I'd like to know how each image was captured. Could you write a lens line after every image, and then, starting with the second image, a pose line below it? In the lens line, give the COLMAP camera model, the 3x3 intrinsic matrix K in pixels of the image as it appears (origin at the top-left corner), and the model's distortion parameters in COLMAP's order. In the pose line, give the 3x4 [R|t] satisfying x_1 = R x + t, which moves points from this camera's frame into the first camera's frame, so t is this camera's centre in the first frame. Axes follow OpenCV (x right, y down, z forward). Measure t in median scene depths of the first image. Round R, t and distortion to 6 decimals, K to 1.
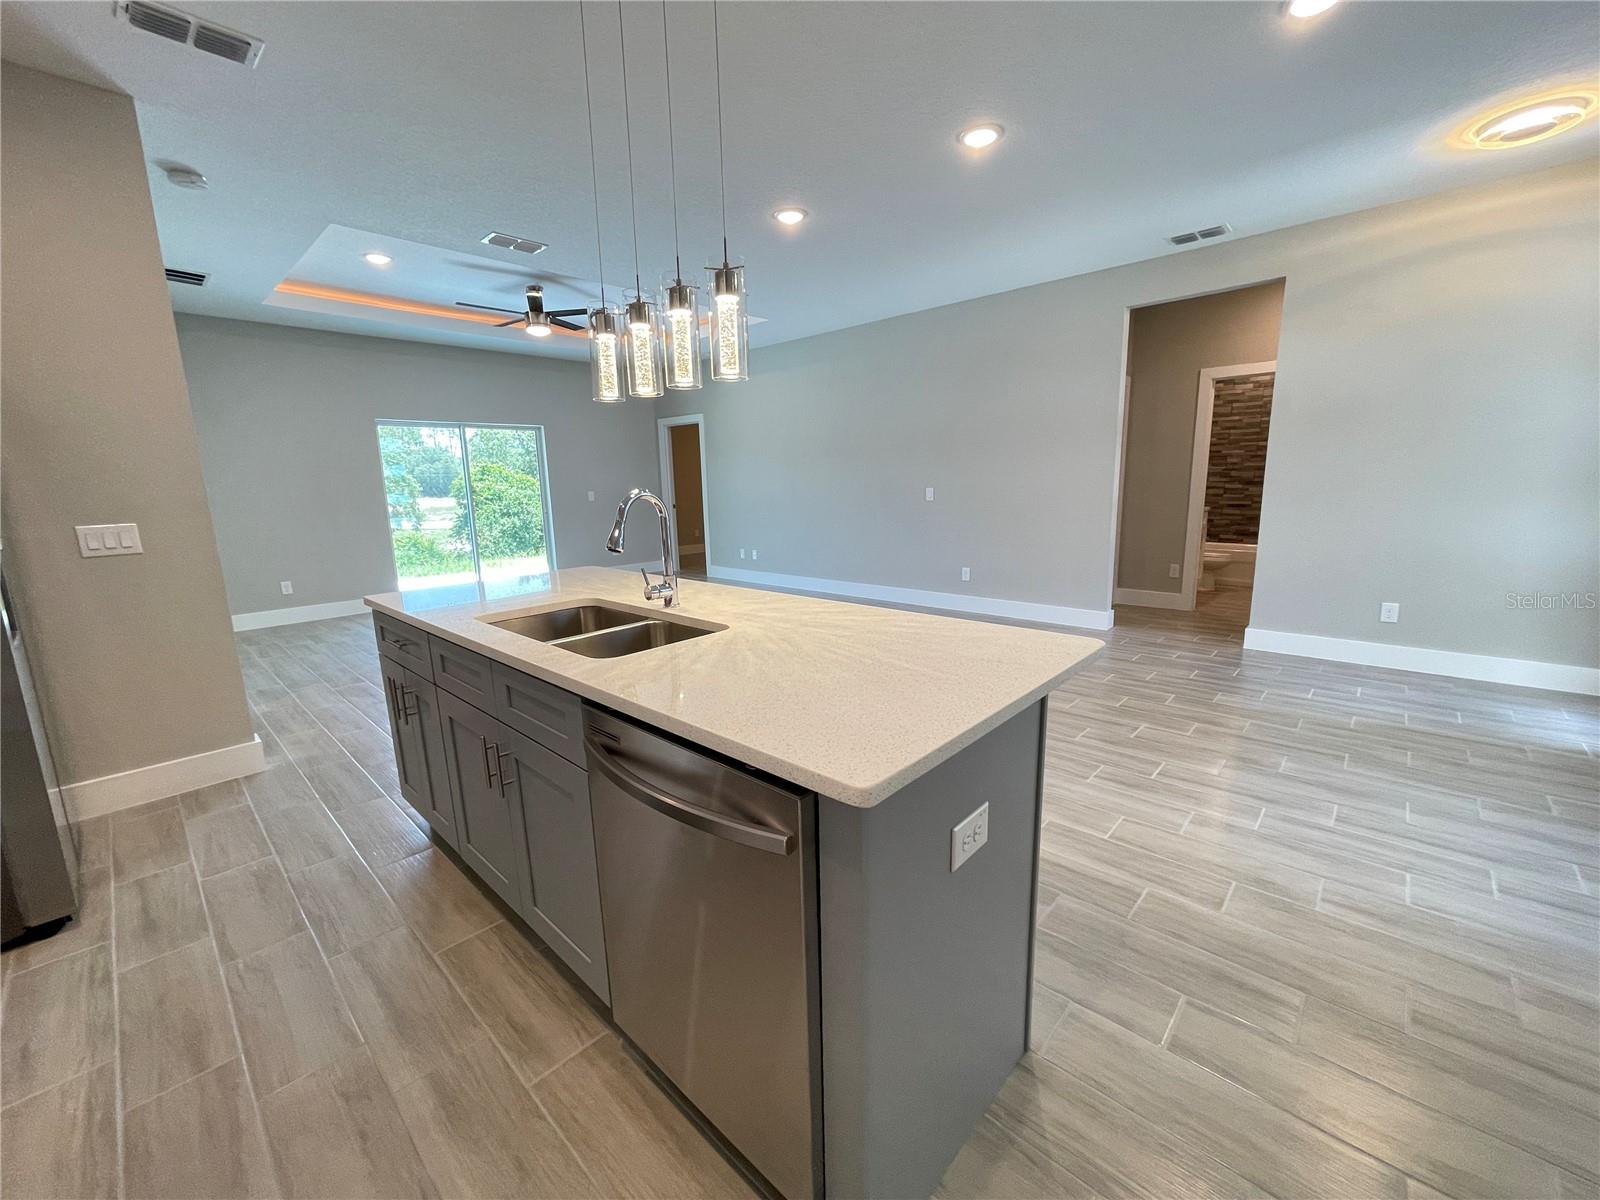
lens RADIAL K [[643.1, 0, 800.4], [0, 643.1, 599.0], [0, 0, 1]] dist [-0.000718, -0.000644]
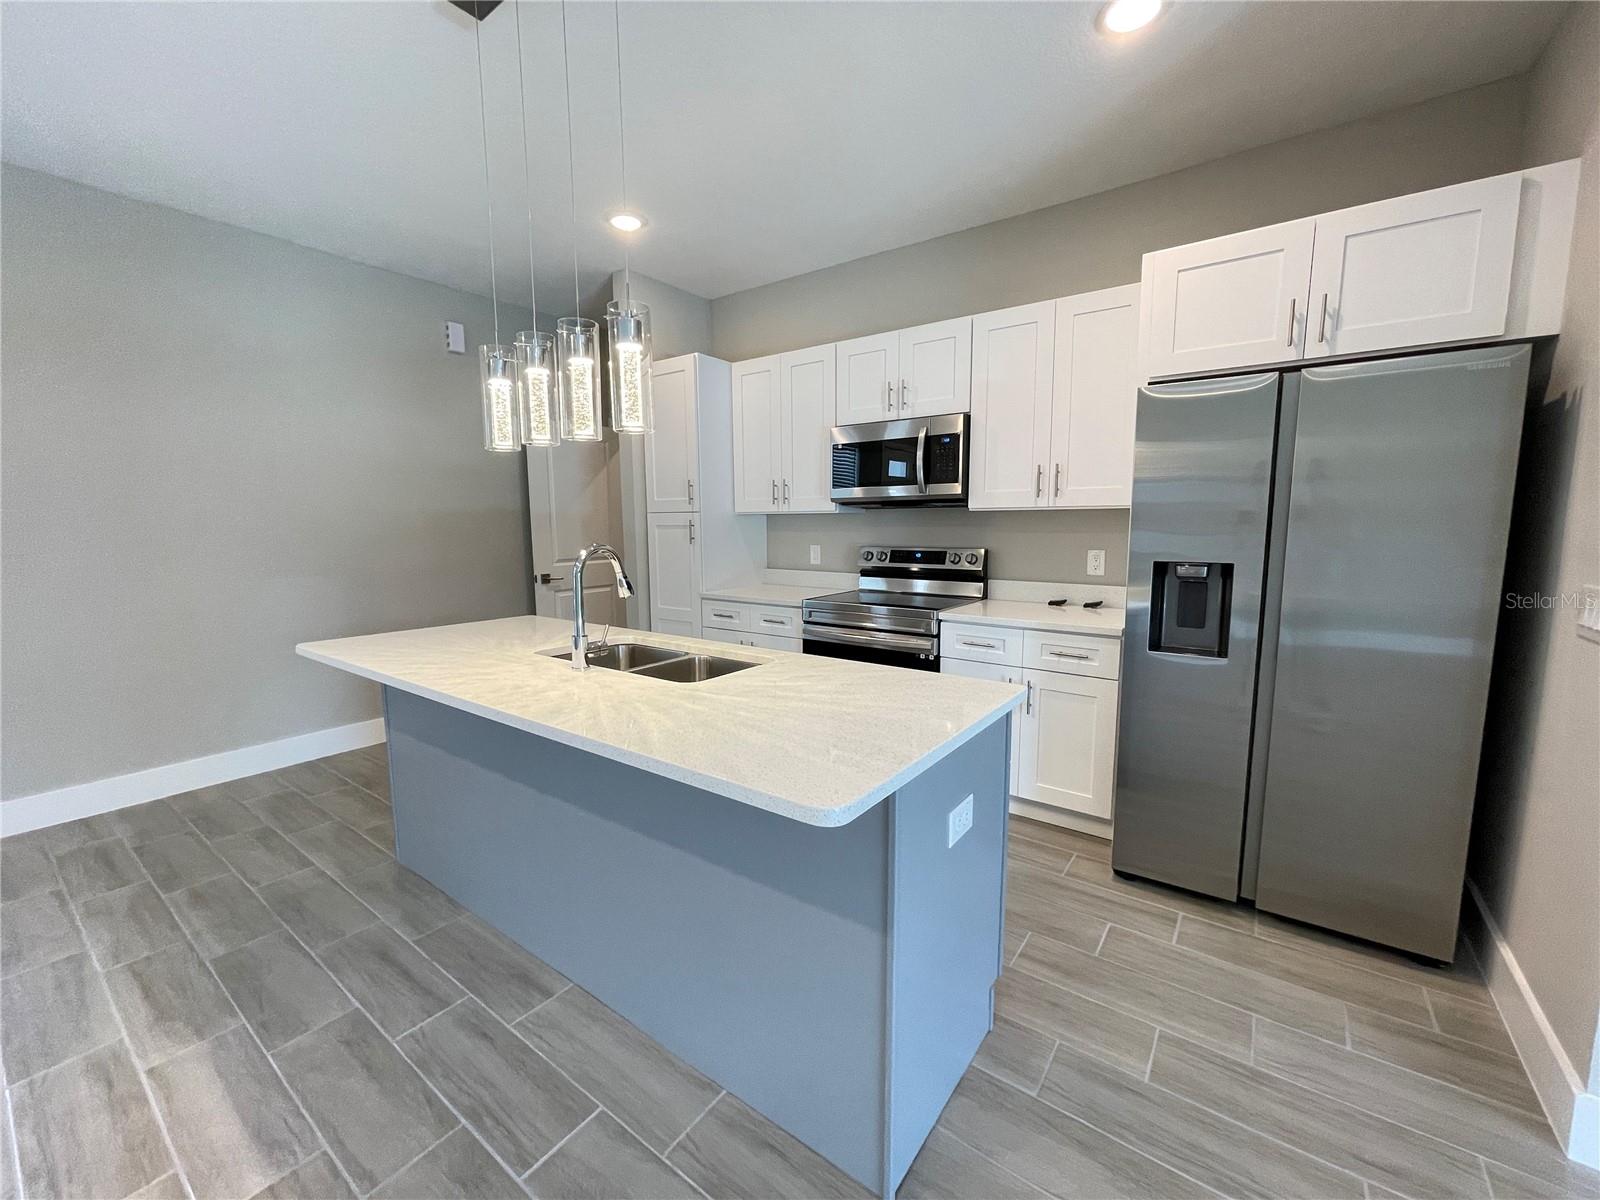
lens RADIAL K [[643.1, 0, 804.4], [0, 643.1, 603.7], [0, 0, 1]] dist [-0.000718, -0.000644]
pose [[-0.992305, 0.045965, -0.114972, -0.110912], [0.007875, 0.950092, 0.311870, -0.096275], [0.123569, 0.308564, -0.943143, 0.494979]]
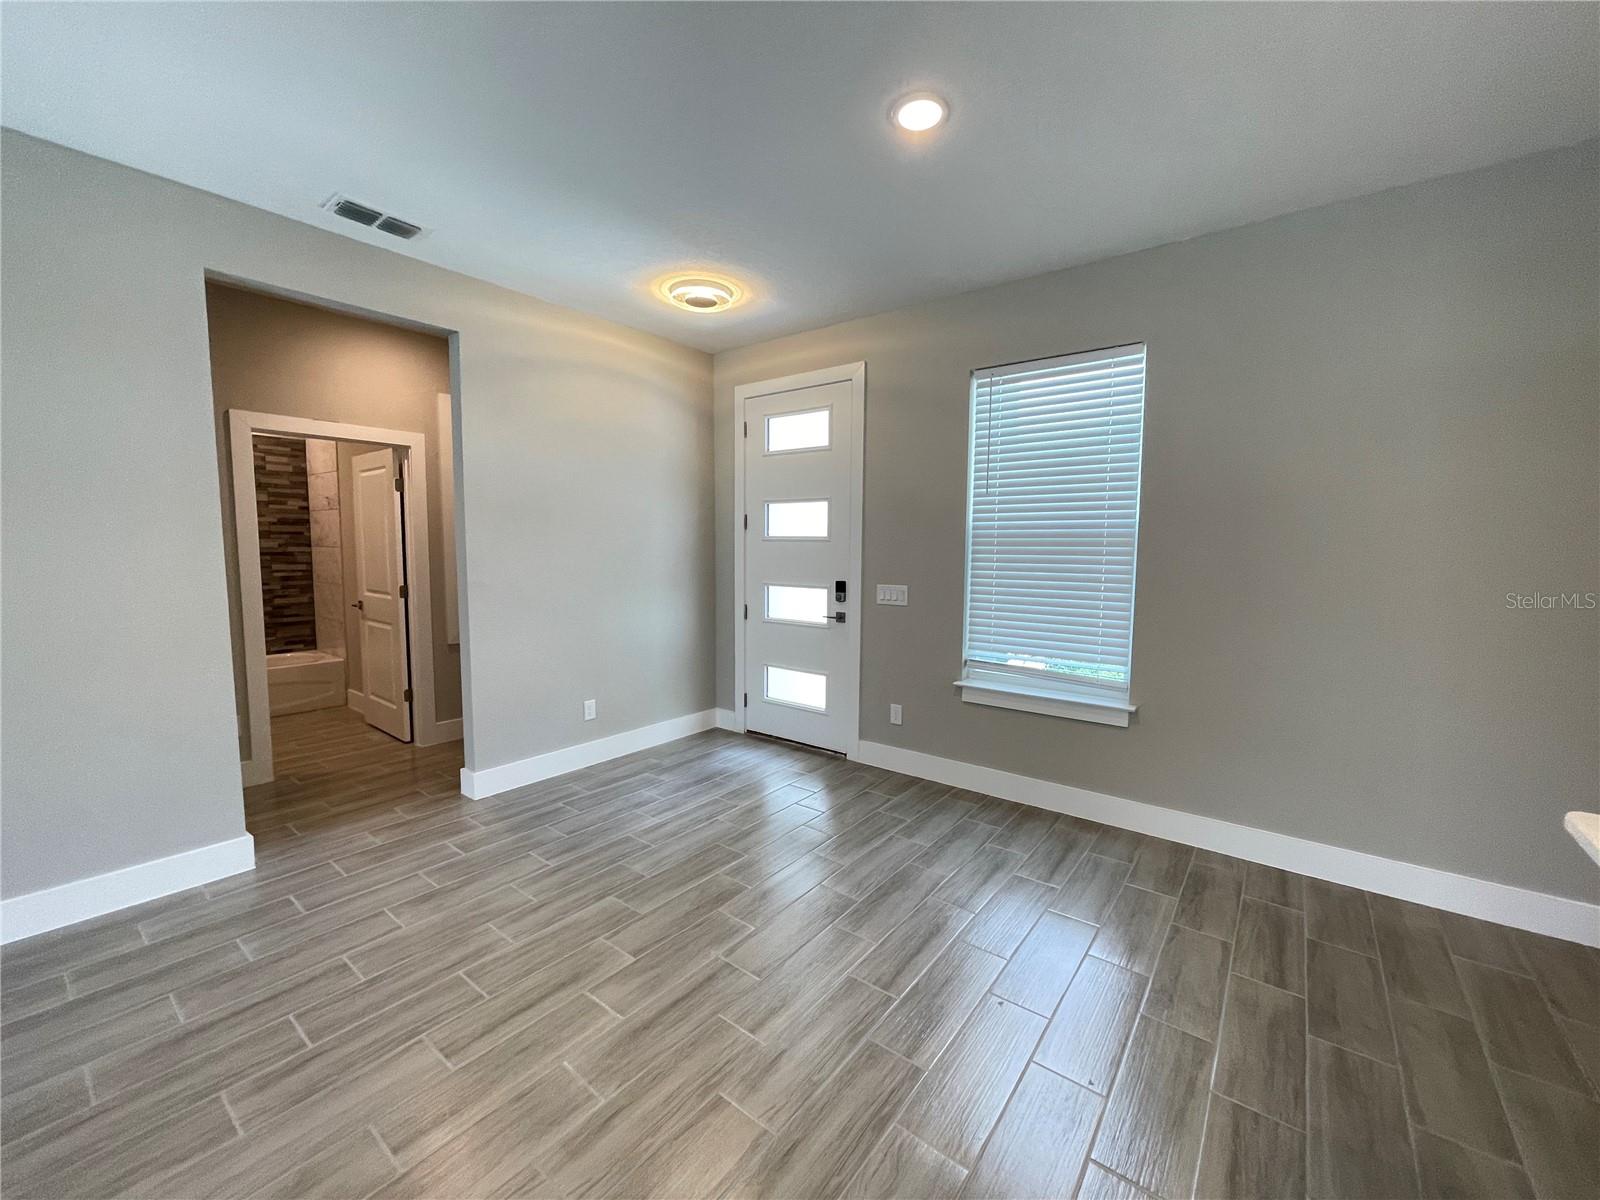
lens RADIAL K [[643.1, 0, 804.7], [0, 643.1, 600.5], [0, 0, 1]] dist [-0.000718, -0.000644]
pose [[-0.092912, -0.062682, 0.993699, -0.054407], [0.174987, 0.981455, 0.078271, -0.090043], [-0.980177, 0.181156, -0.080220, 0.390572]]
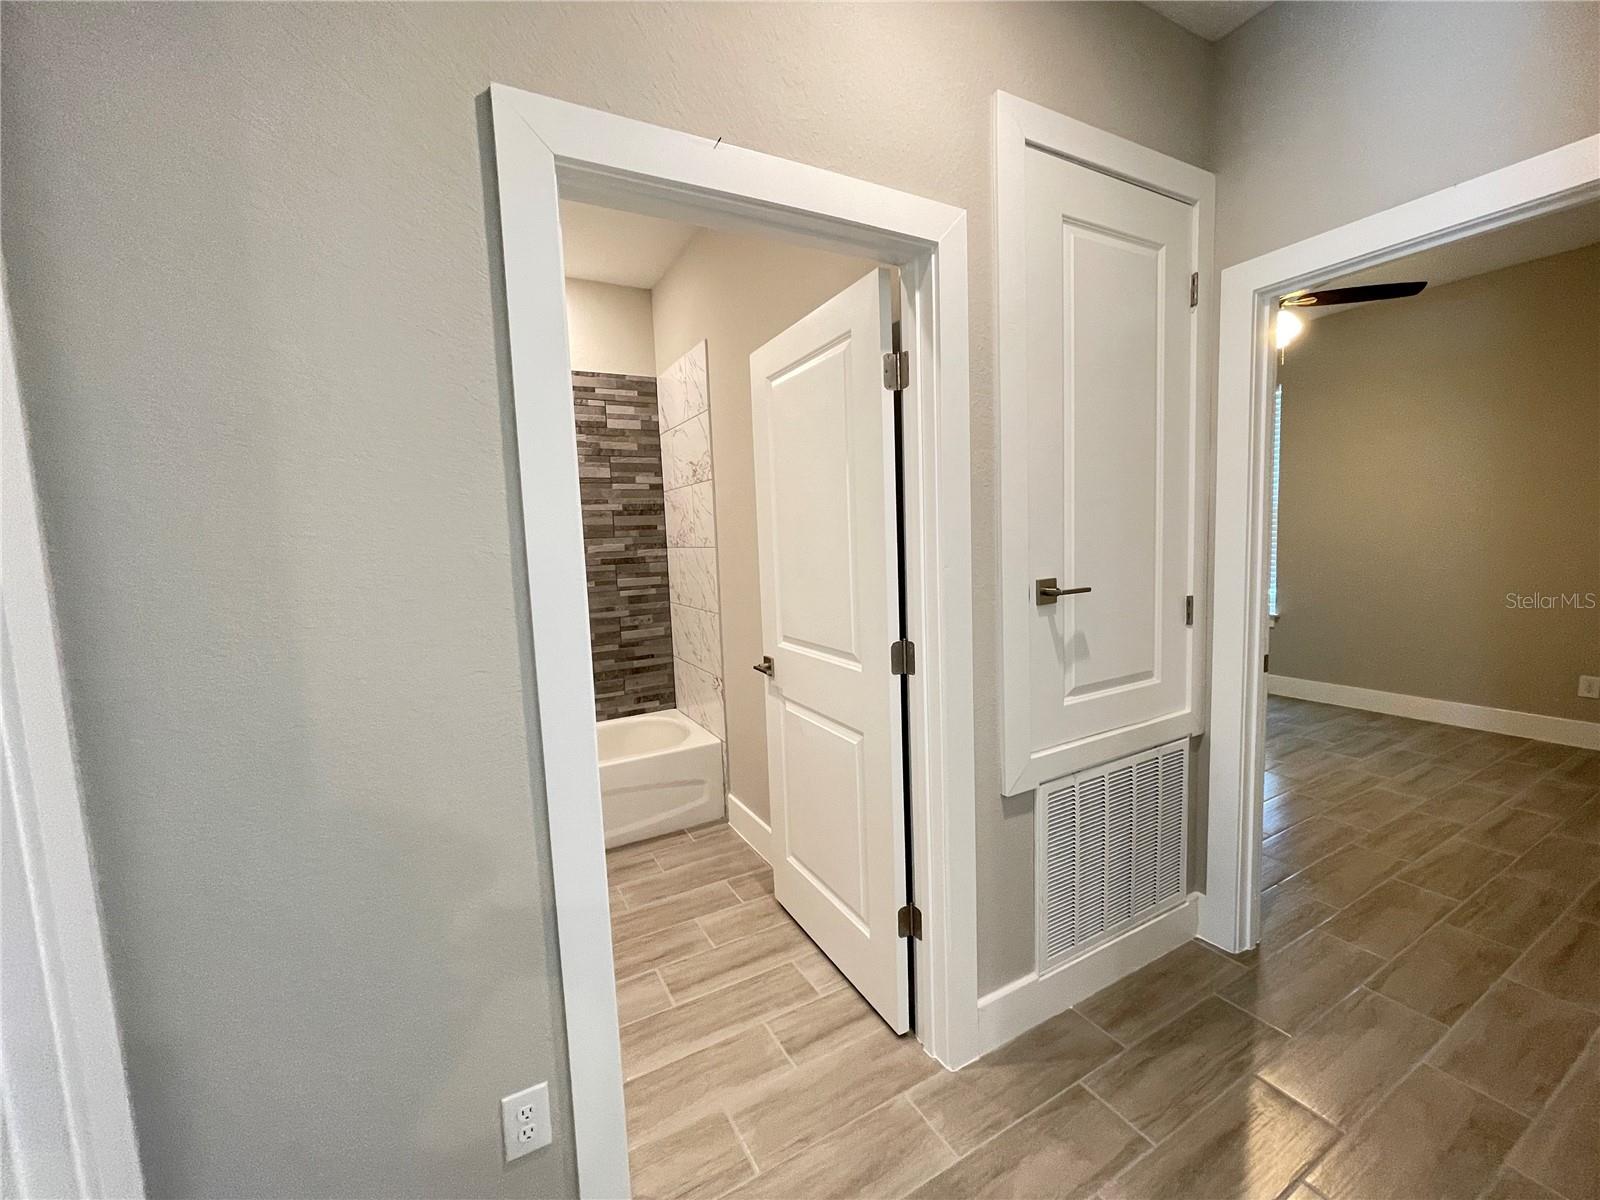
lens RADIAL K [[643.1, 0, 808.7], [0, 643.1, 600.5], [0, 0, 1]] dist [-0.000718, -0.000644]
pose [[0.302250, -0.083533, 0.949562, 0.342348], [0.204591, 0.978623, 0.020967, -0.146495], [-0.931014, 0.187934, 0.312879, 0.655702]]
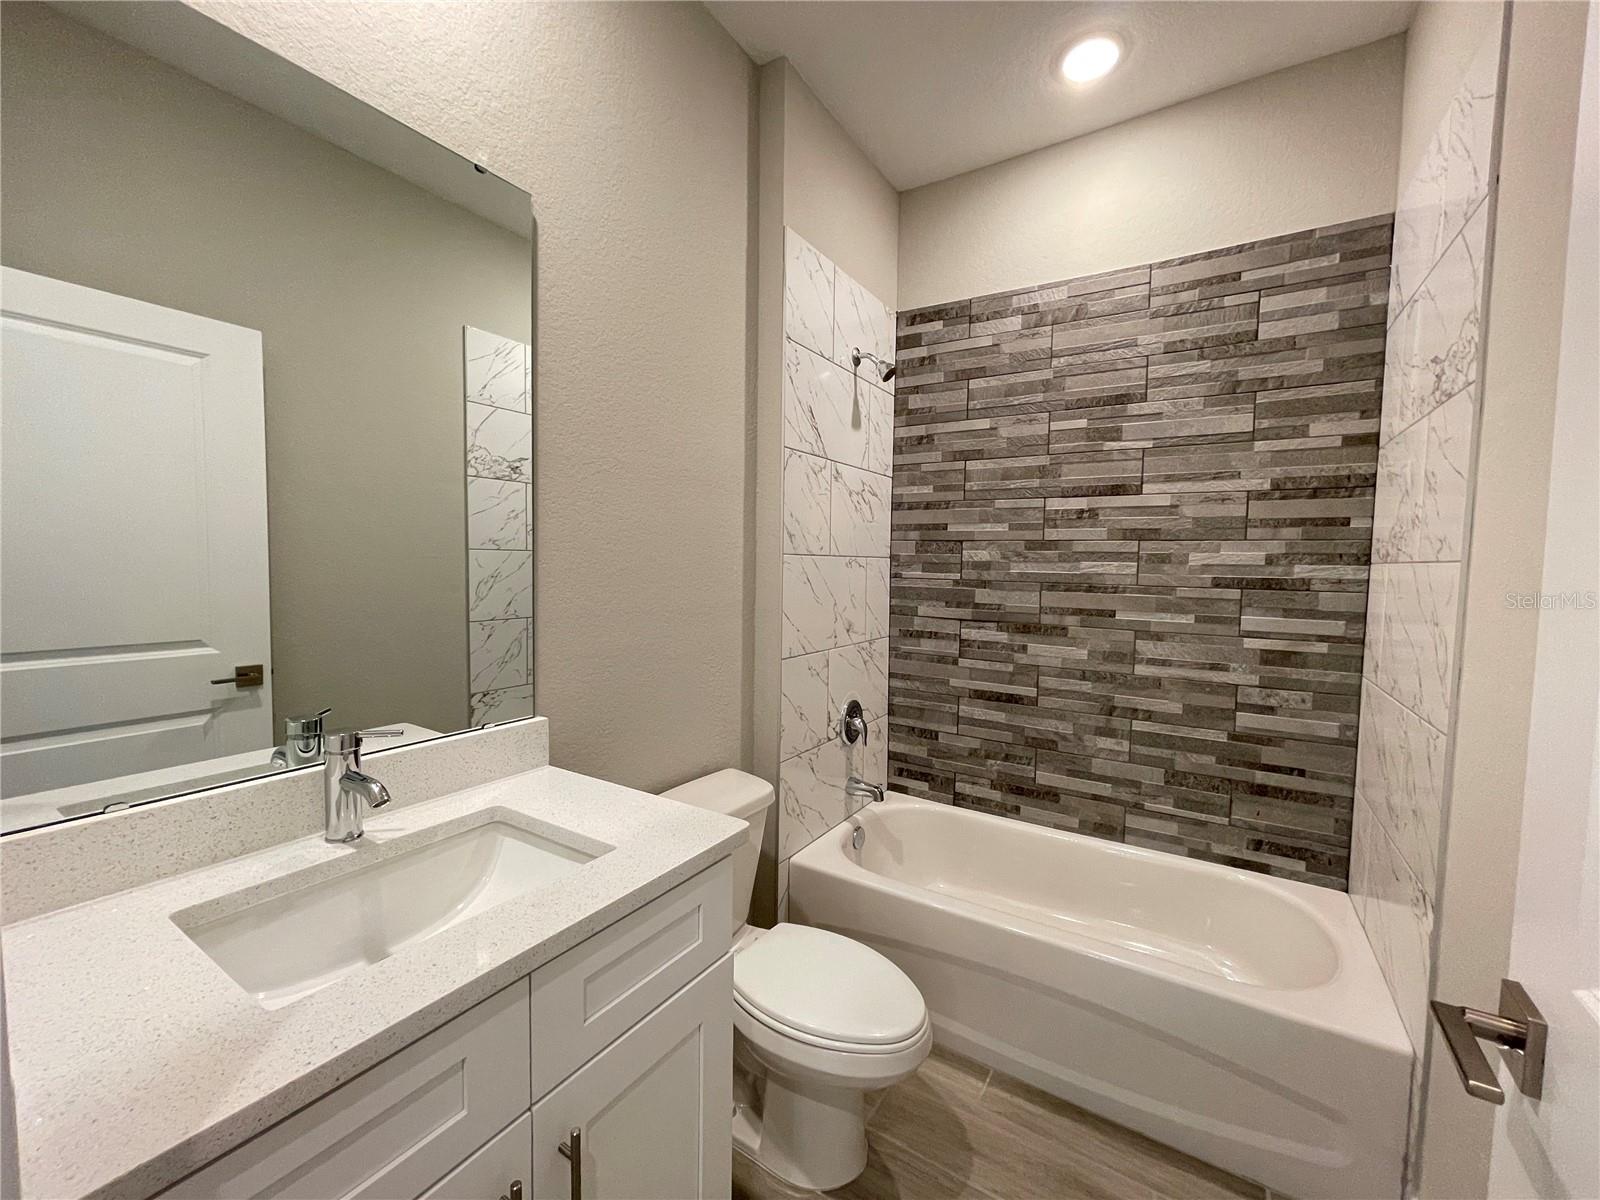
lens RADIAL K [[643.1, 0, 794.6], [0, 643.1, 602.2], [0, 0, 1]] dist [-0.000718, -0.000644]
pose [[0.983391, 0.027364, 0.179426, 0.528555], [-0.005214, 0.992420, -0.122778, -0.153502], [-0.181426, 0.119803, 0.976080, 0.711180]]
